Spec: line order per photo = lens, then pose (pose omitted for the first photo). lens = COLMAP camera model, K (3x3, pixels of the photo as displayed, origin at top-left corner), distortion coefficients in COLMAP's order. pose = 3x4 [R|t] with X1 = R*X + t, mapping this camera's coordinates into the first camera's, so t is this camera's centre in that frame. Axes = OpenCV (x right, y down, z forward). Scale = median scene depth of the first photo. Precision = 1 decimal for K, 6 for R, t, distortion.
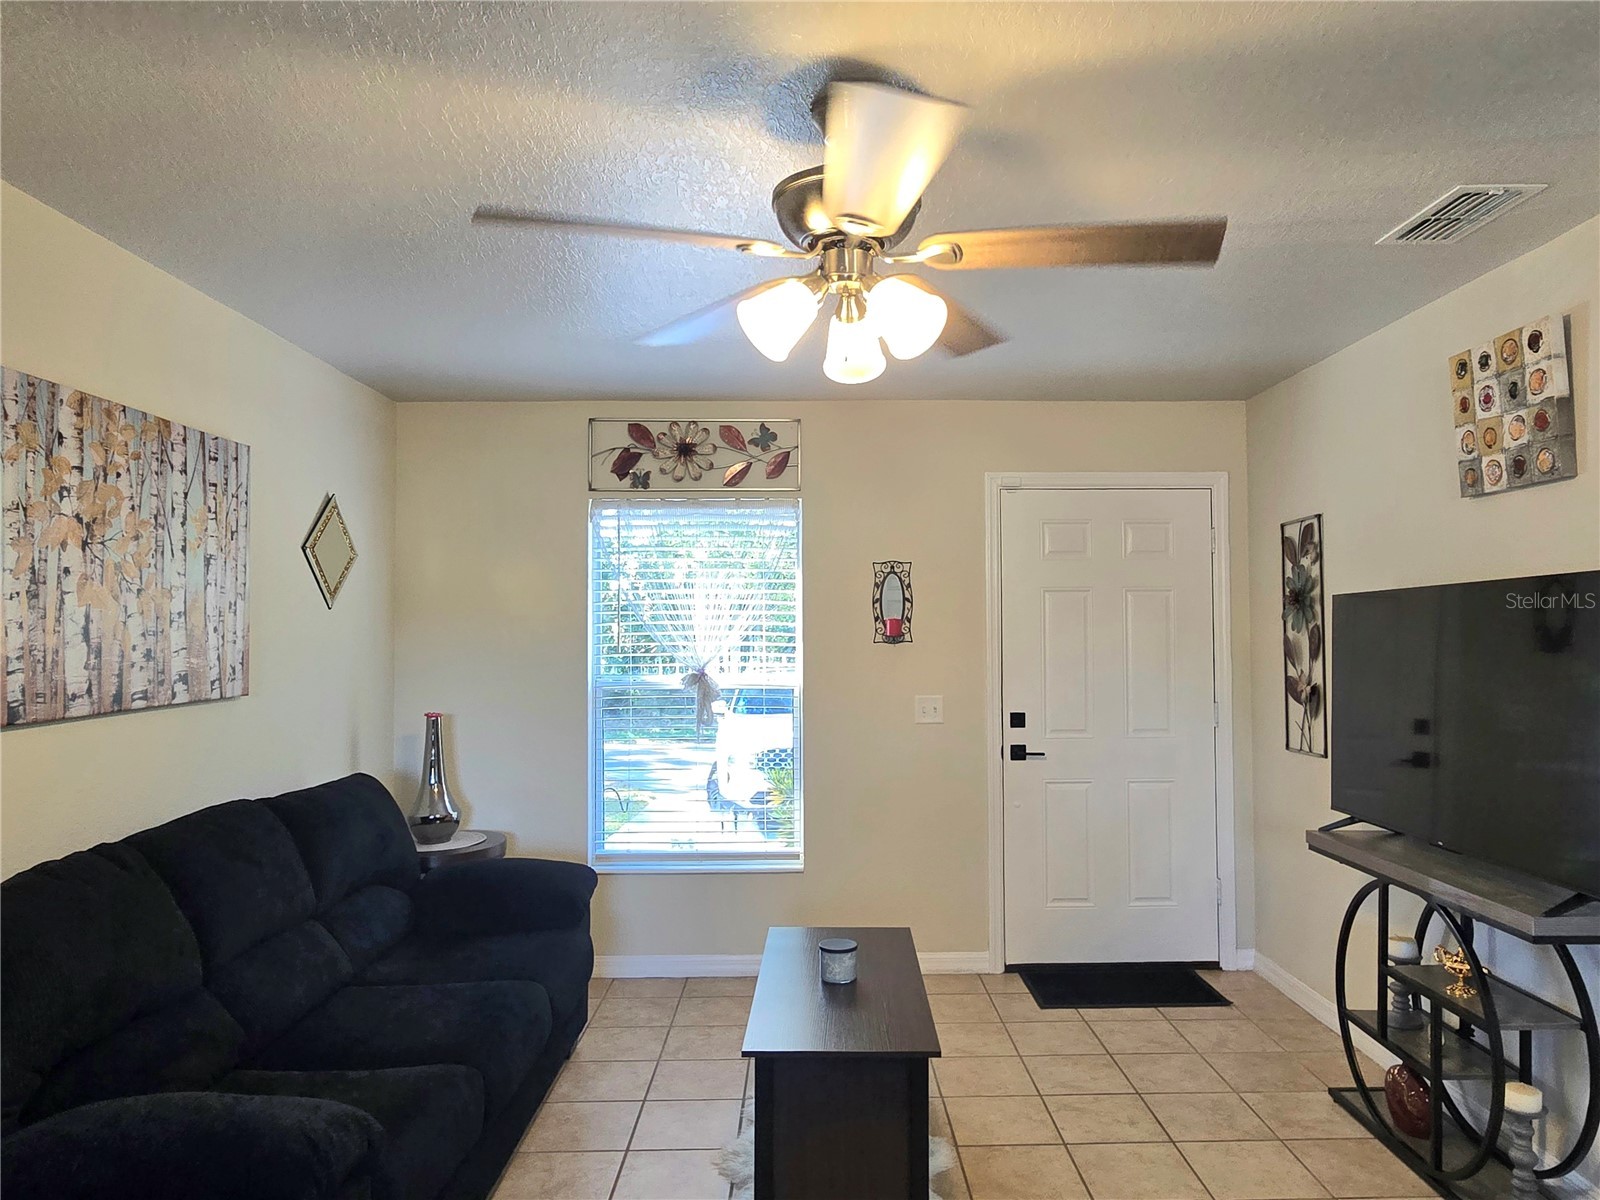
lens RADIAL K [[1048.0, 0, 827.7], [0, 1048.0, 604.8], [0, 0, 1]] dist [-0.006413, 0.003912]
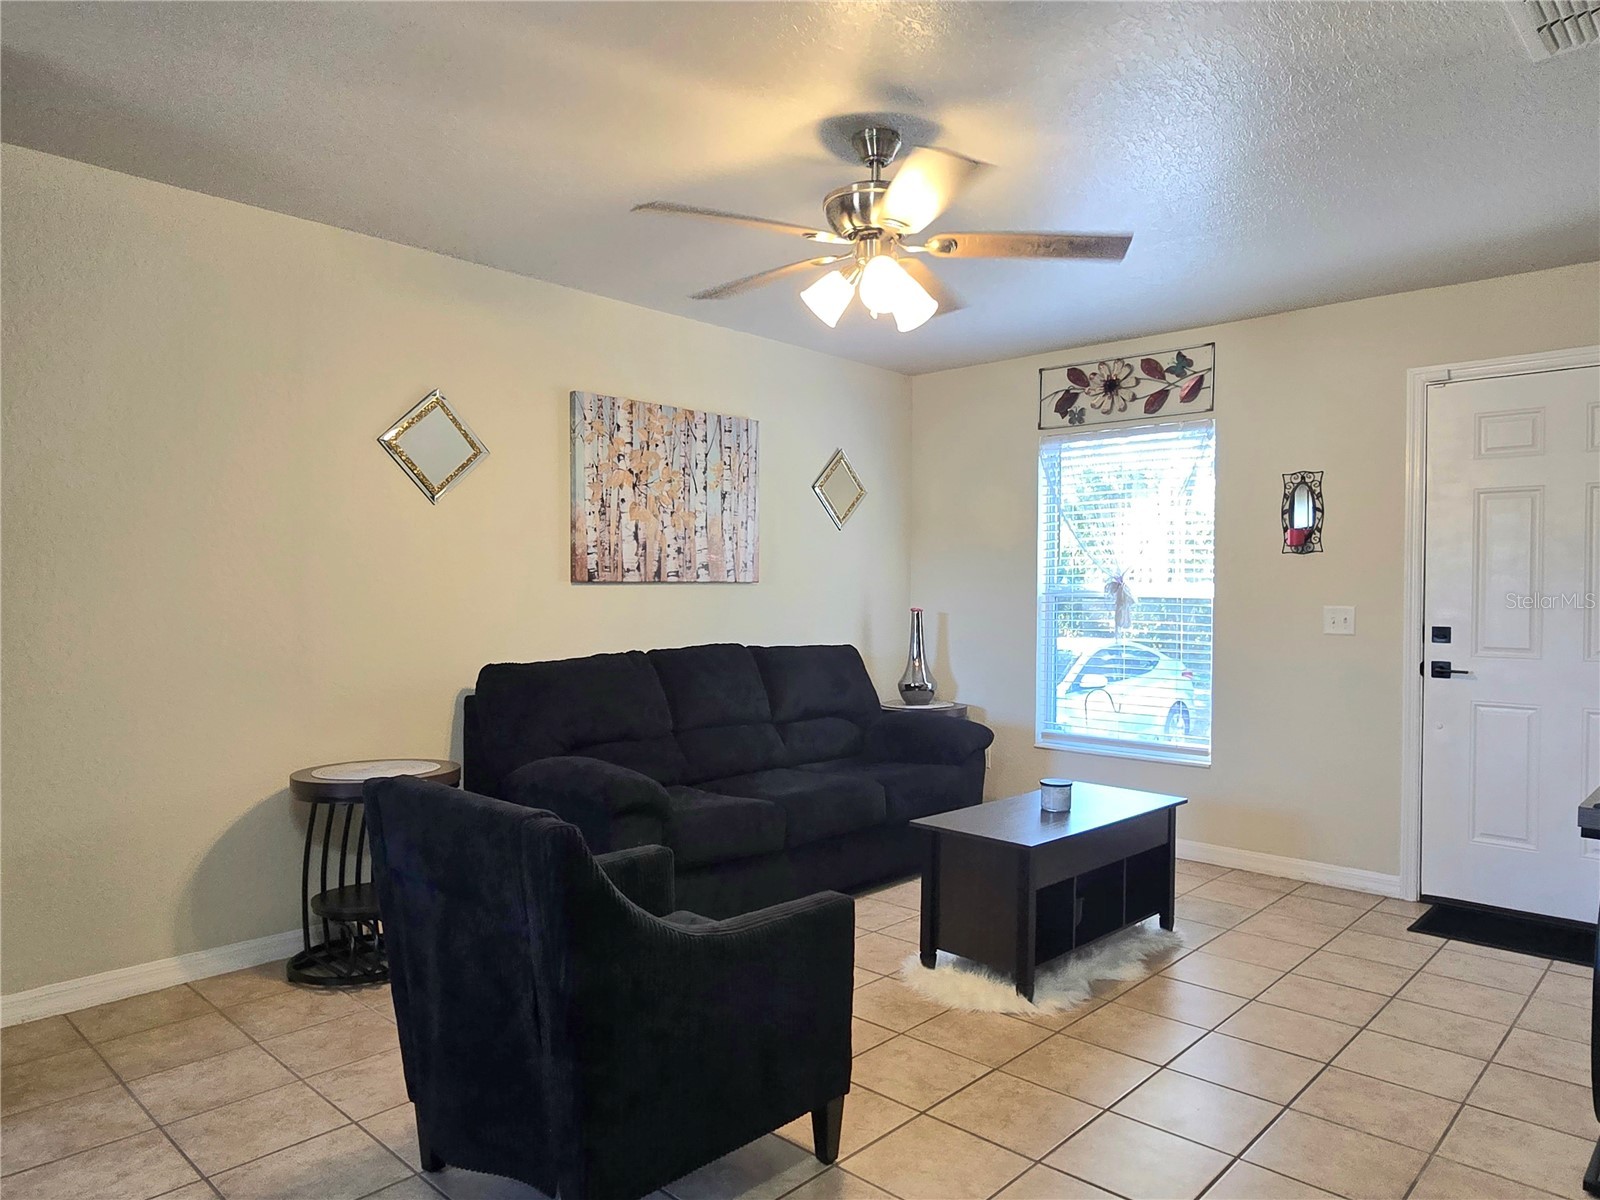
lens RADIAL K [[1048.0, 0, 827.7], [0, 1048.0, 604.8], [0, 0, 1]] dist [-0.006413, 0.003912]
pose [[0.723378, 0.018665, -0.690200, 0.632293], [0.007382, 0.999368, 0.034763, 0.070677], [0.690413, -0.030242, 0.722783, -0.058646]]
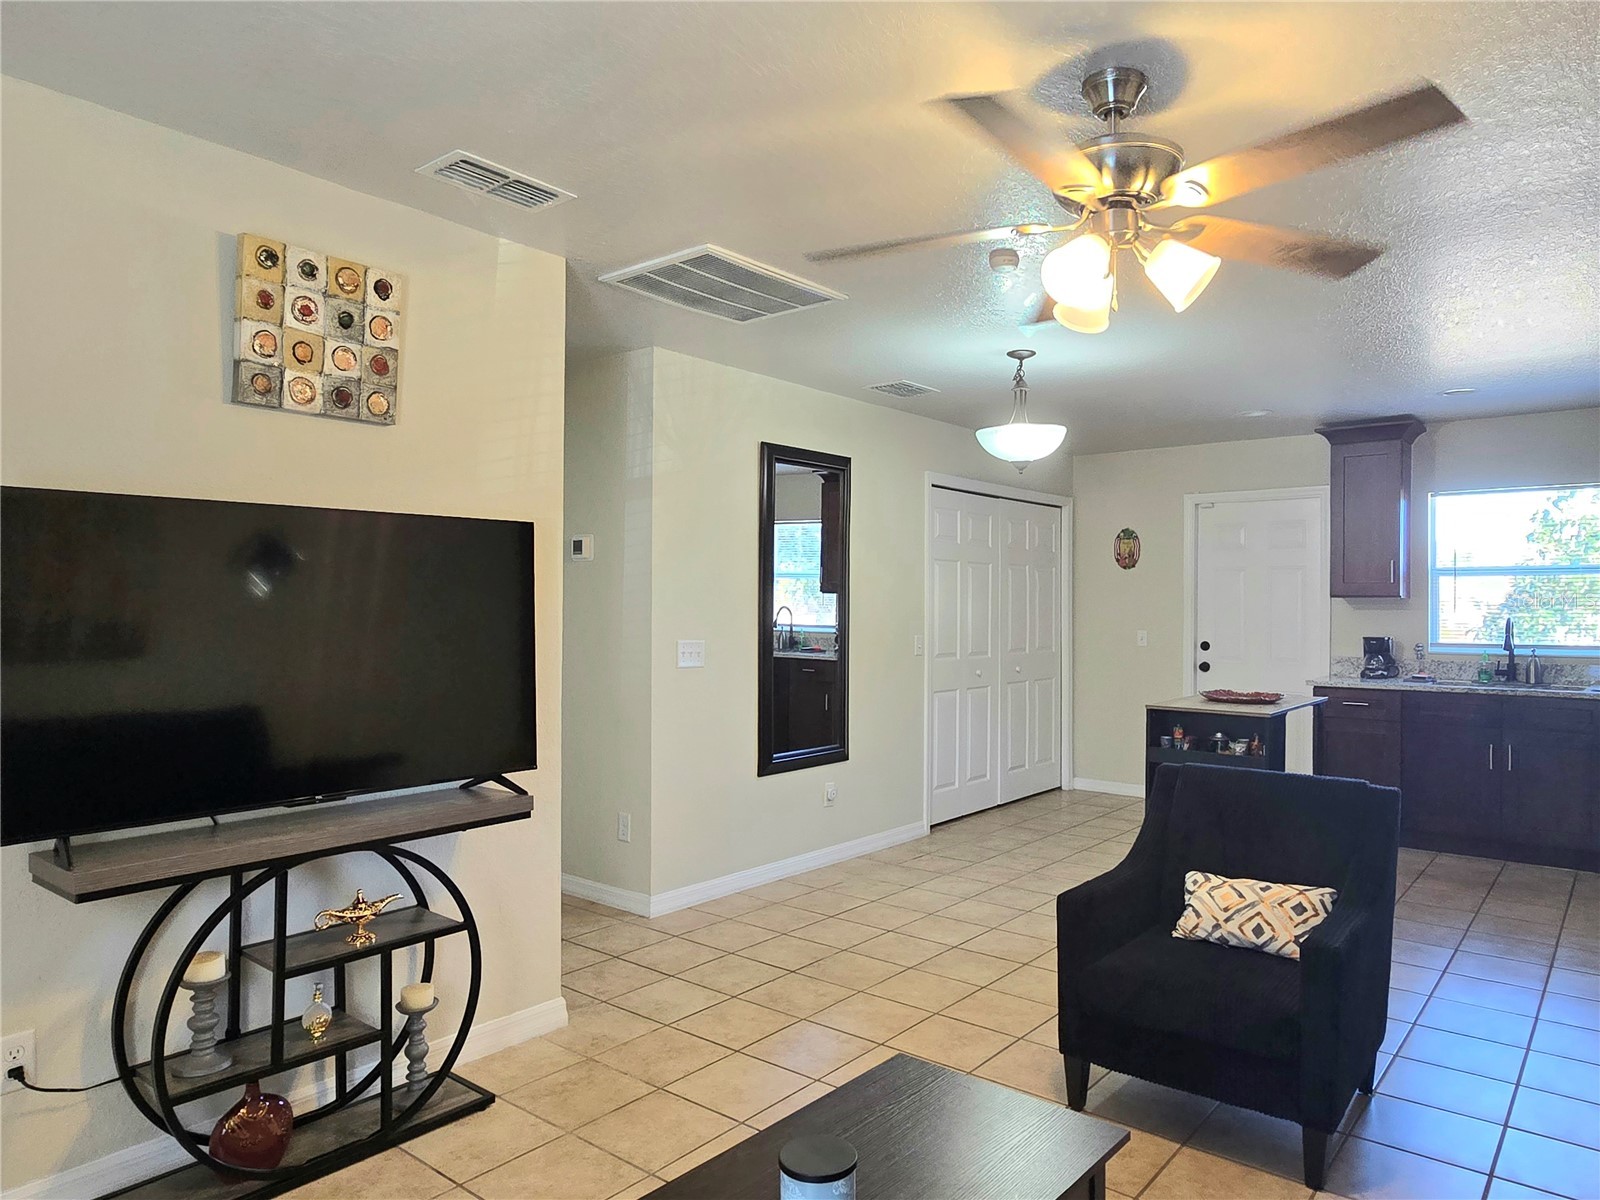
lens RADIAL K [[1048.0, 0, 827.7], [0, 1048.0, 604.8], [0, 0, 1]] dist [-0.006413, 0.003912]
pose [[-0.769873, 0.000967, 0.638196, -0.777825], [-0.019624, 0.999490, -0.025188, 0.190786], [-0.637895, -0.031915, -0.769461, 3.467419]]
